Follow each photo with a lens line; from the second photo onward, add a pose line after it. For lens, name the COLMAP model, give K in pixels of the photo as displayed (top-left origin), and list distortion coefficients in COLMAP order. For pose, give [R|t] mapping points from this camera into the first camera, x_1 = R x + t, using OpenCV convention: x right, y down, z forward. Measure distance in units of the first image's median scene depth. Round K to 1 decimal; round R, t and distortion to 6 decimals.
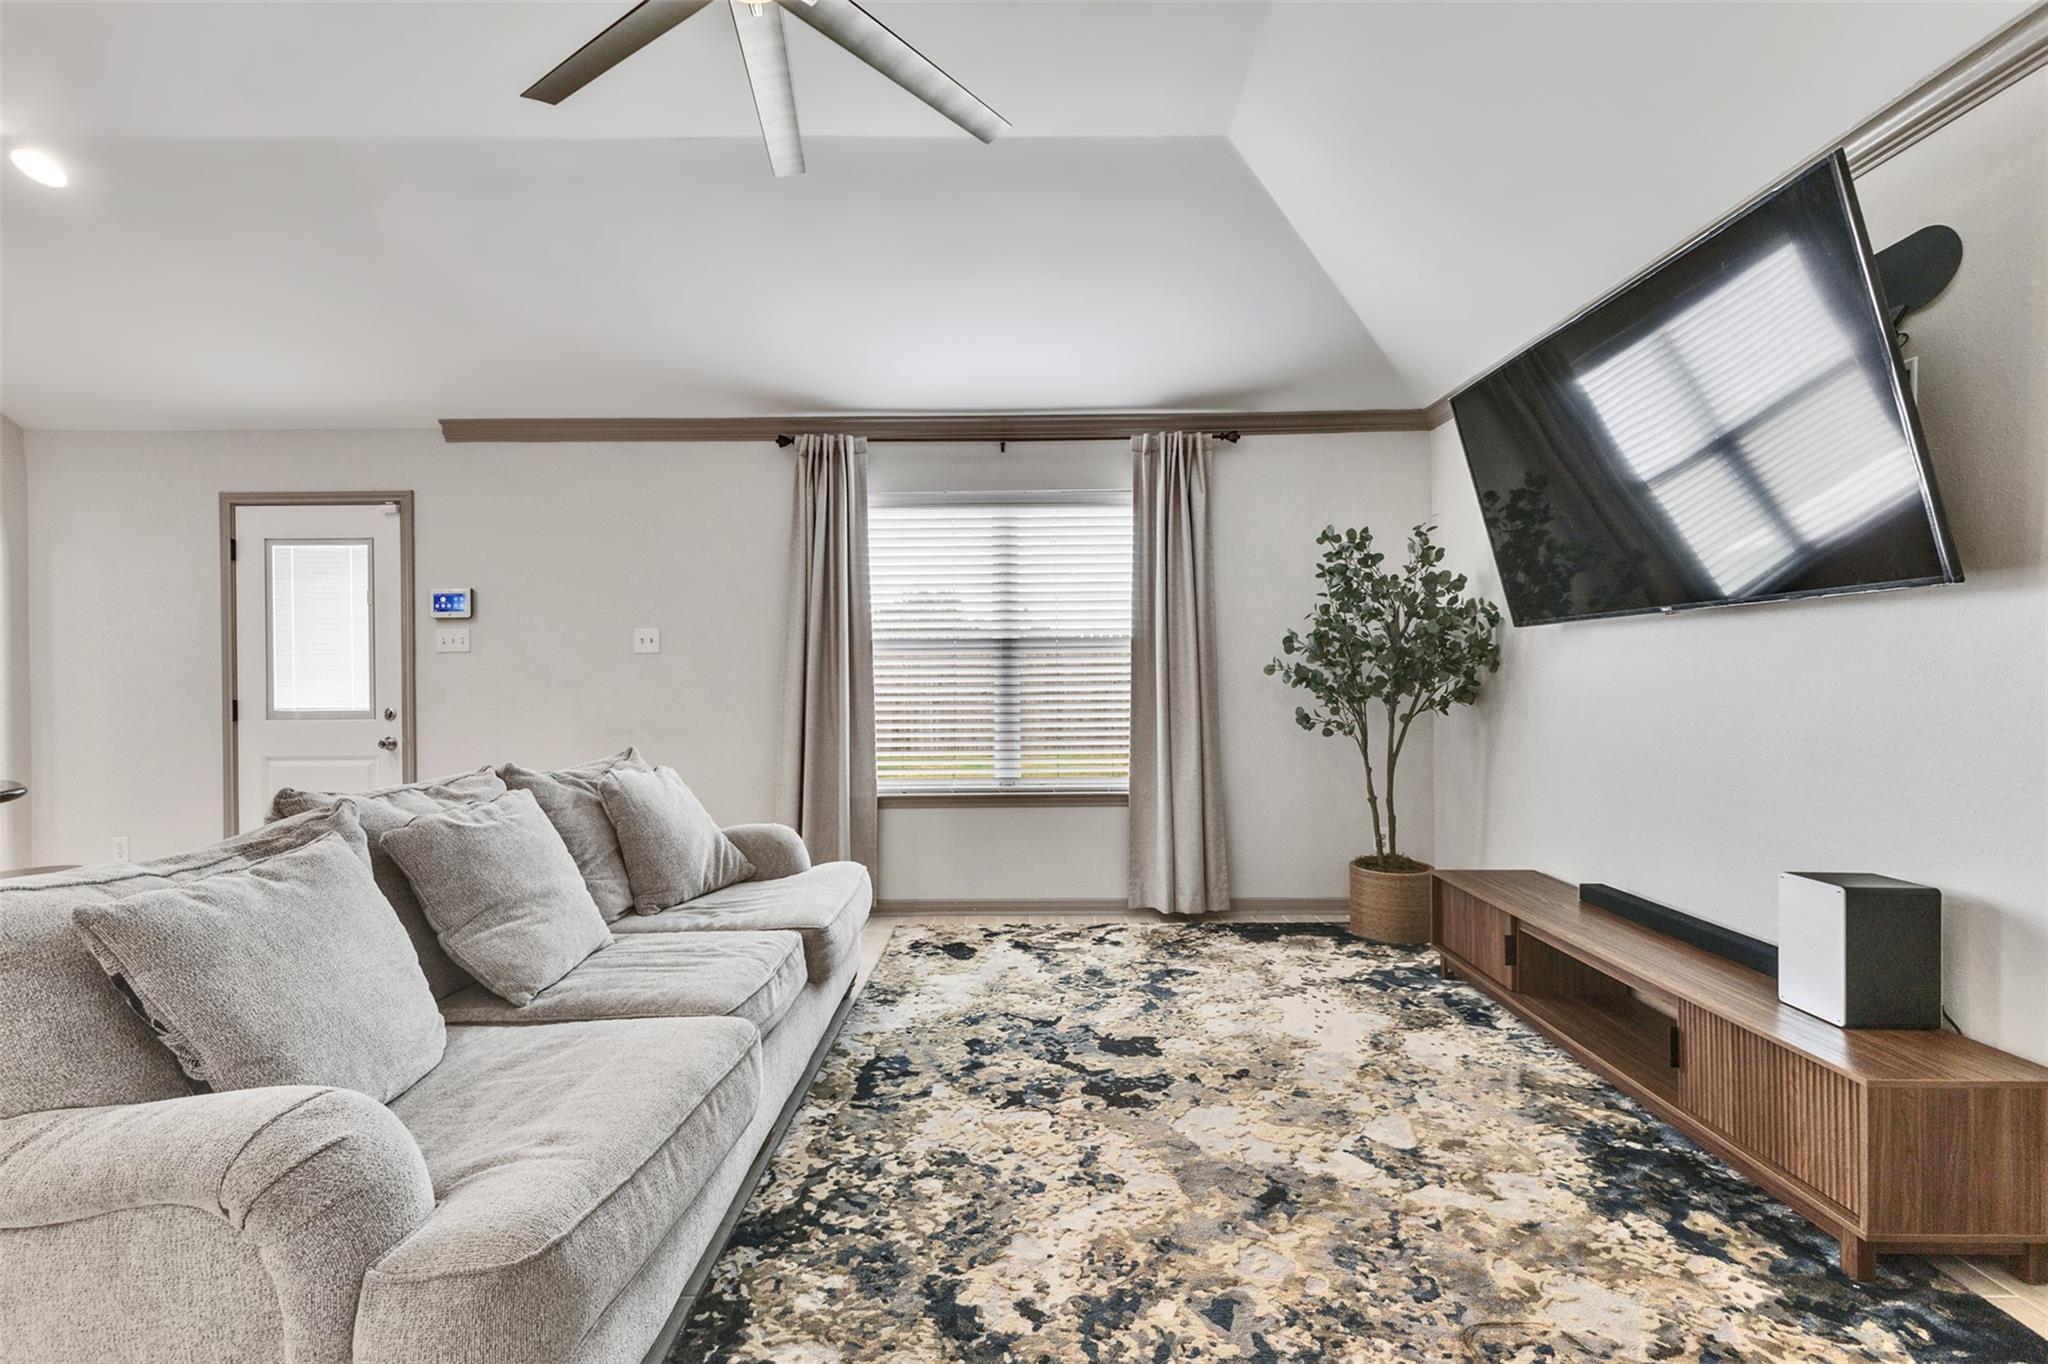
lens RADIAL K [[880.1, 0, 1023.0], [0, 880.1, 680.7], [0, 0, 1]] dist [0.017221, -0.005903]
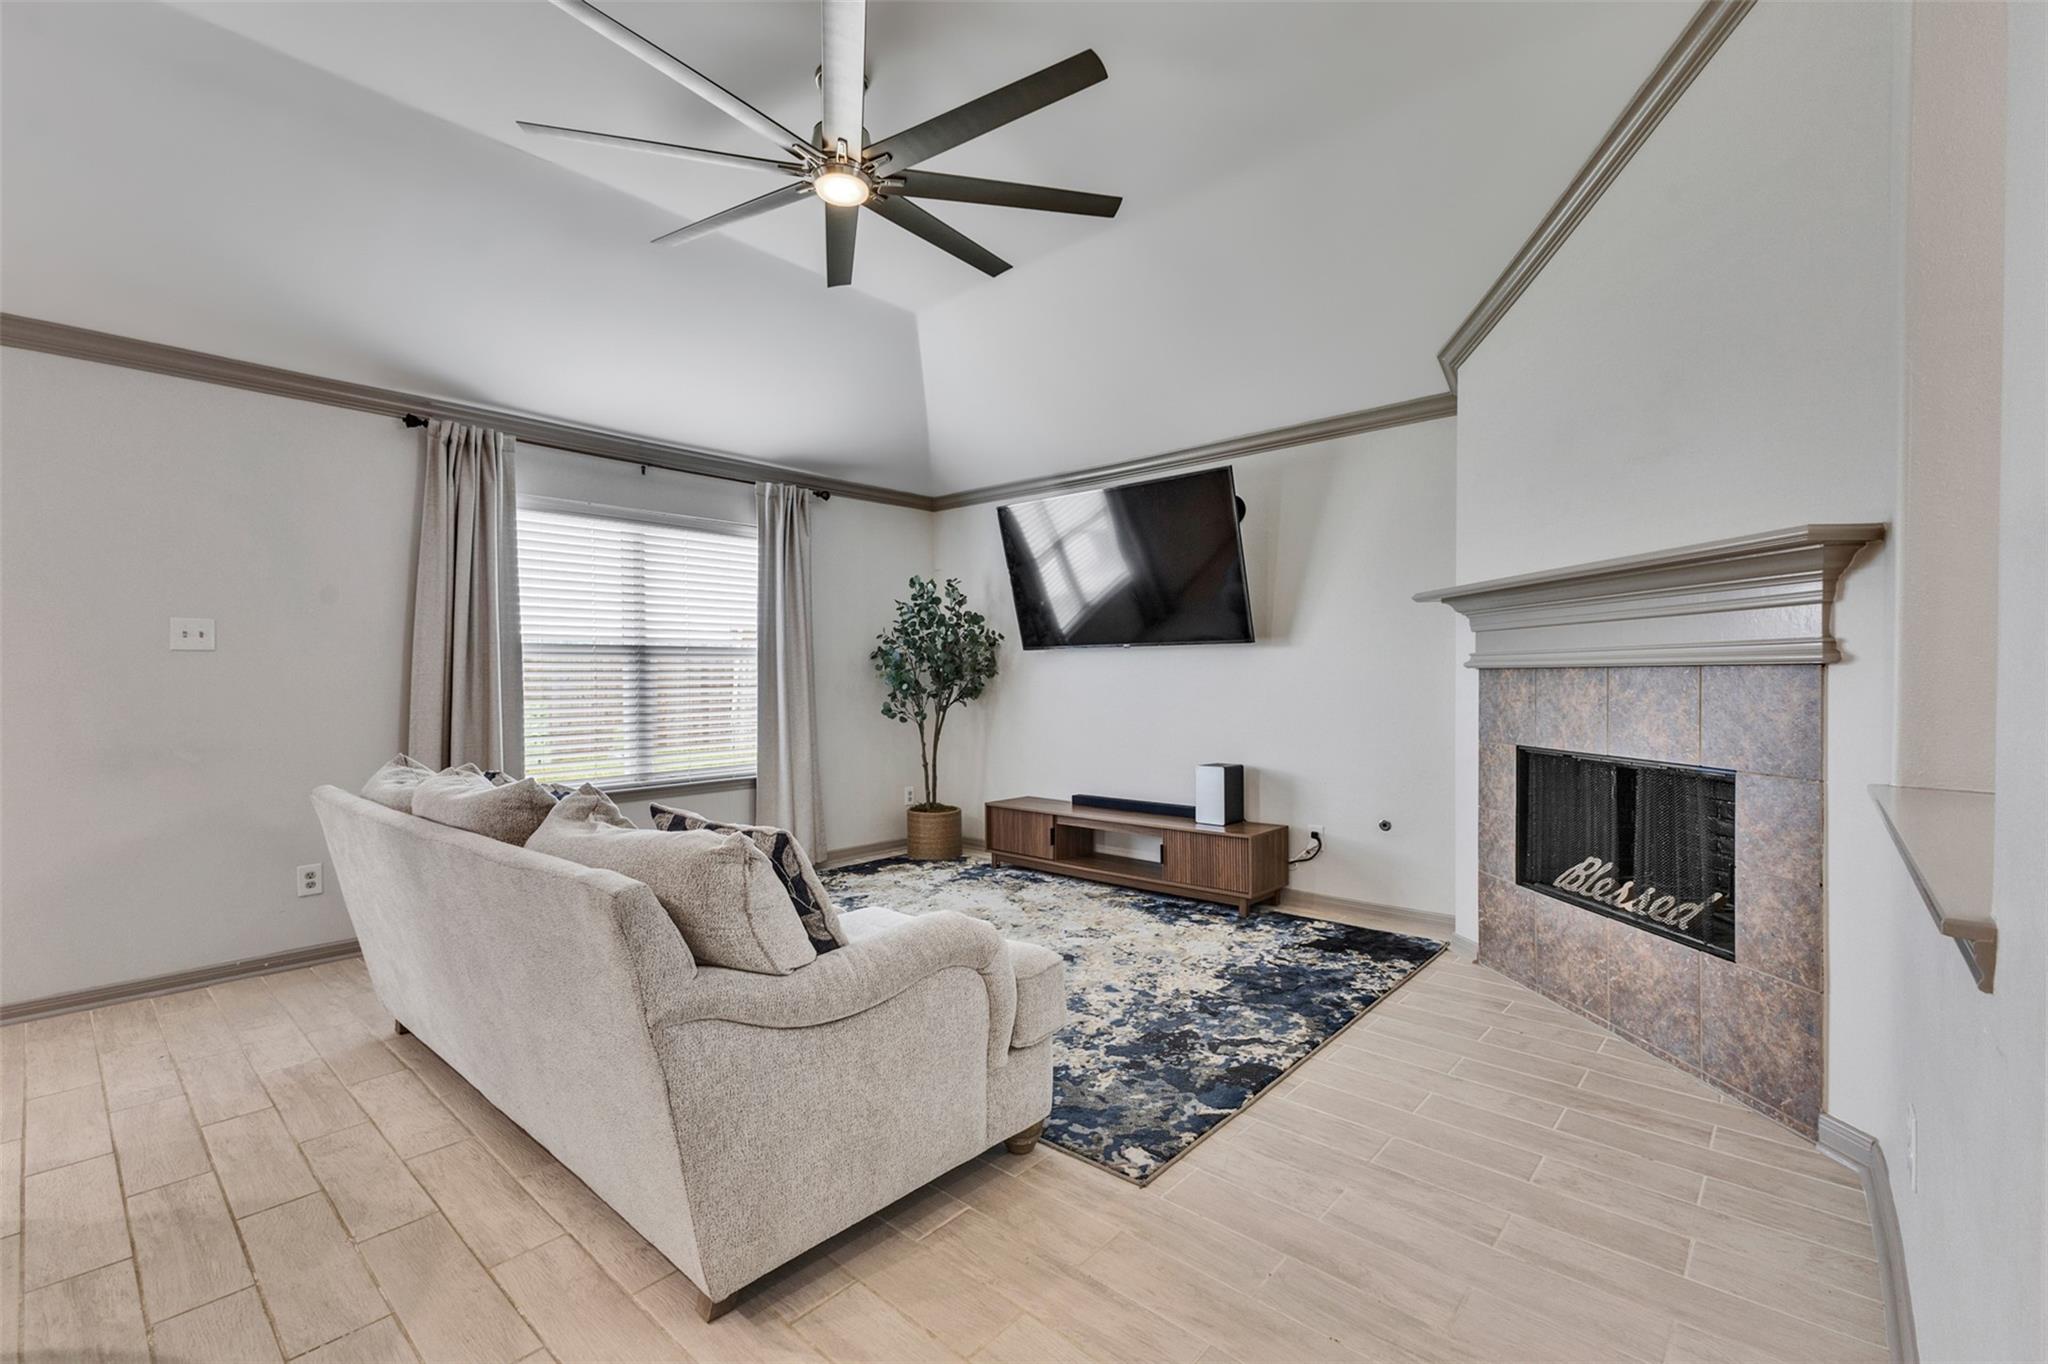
lens RADIAL K [[880.1, 0, 1022.4], [0, 880.1, 681.7], [0, 0, 1]] dist [0.017221, -0.005903]
pose [[0.660051, 0.000193, 0.751221, -0.586156], [0.004380, 0.999982, -0.004106, 0.003867], [-0.751208, 0.006000, 0.660038, -0.079005]]
